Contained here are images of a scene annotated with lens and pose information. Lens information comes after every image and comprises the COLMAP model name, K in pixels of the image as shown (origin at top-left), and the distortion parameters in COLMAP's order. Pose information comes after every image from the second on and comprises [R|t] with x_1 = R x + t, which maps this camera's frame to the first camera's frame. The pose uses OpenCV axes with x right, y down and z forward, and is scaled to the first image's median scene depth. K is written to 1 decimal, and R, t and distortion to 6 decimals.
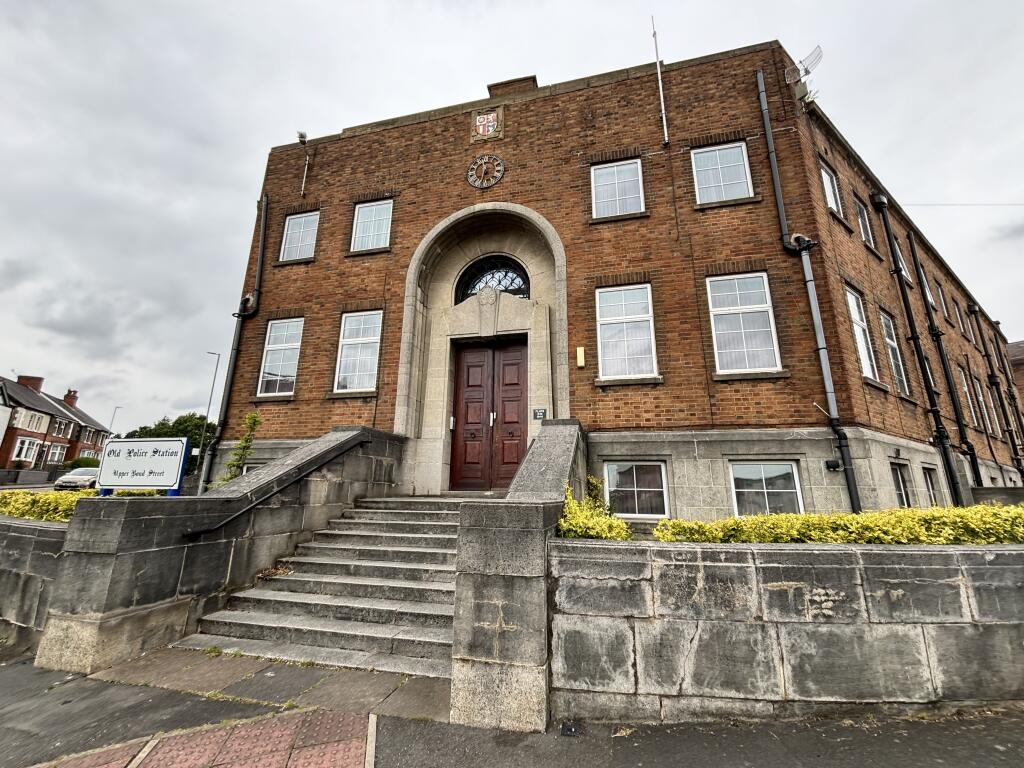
lens RADIAL K [[415.0, 0, 512.0], [0, 415.0, 384.0], [0, 0, 1]] dist [-0.002733, 0.000074]
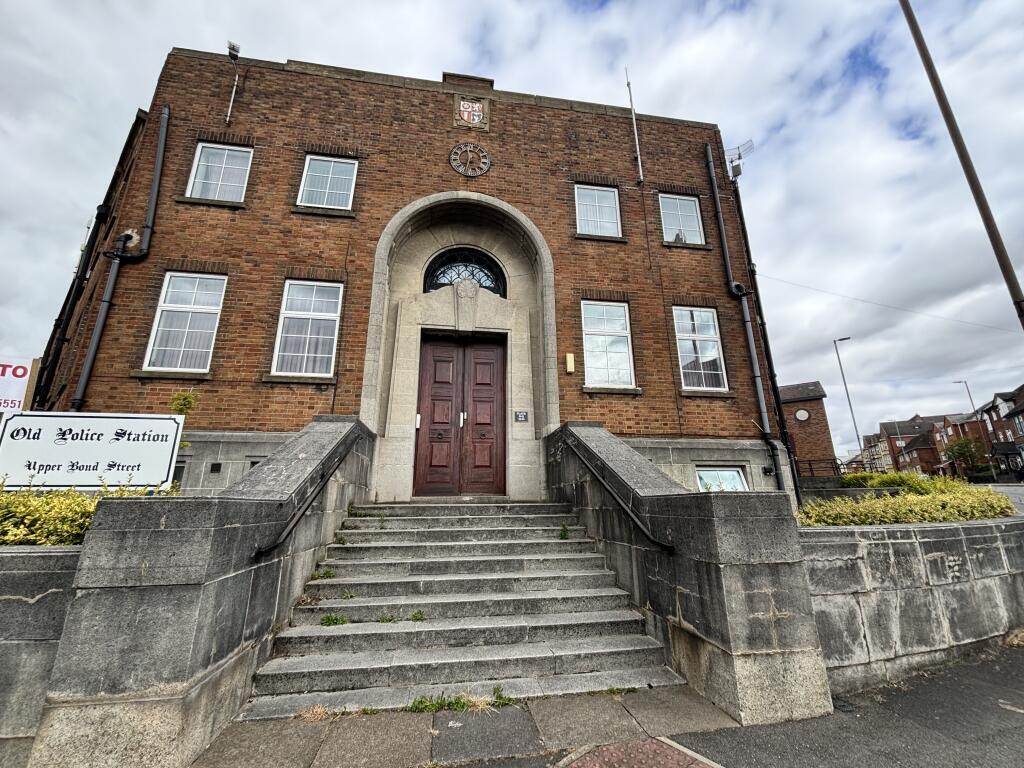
lens RADIAL K [[414.9, 0, 512.0], [0, 414.9, 384.0], [0, 0, 1]] dist [-0.000734, 0.000165]
pose [[0.926000, 0.088977, 0.366889, -0.348300], [-0.078453, 0.995967, -0.043530, 0.043730], [-0.369283, 0.011525, 0.929246, 0.104514]]
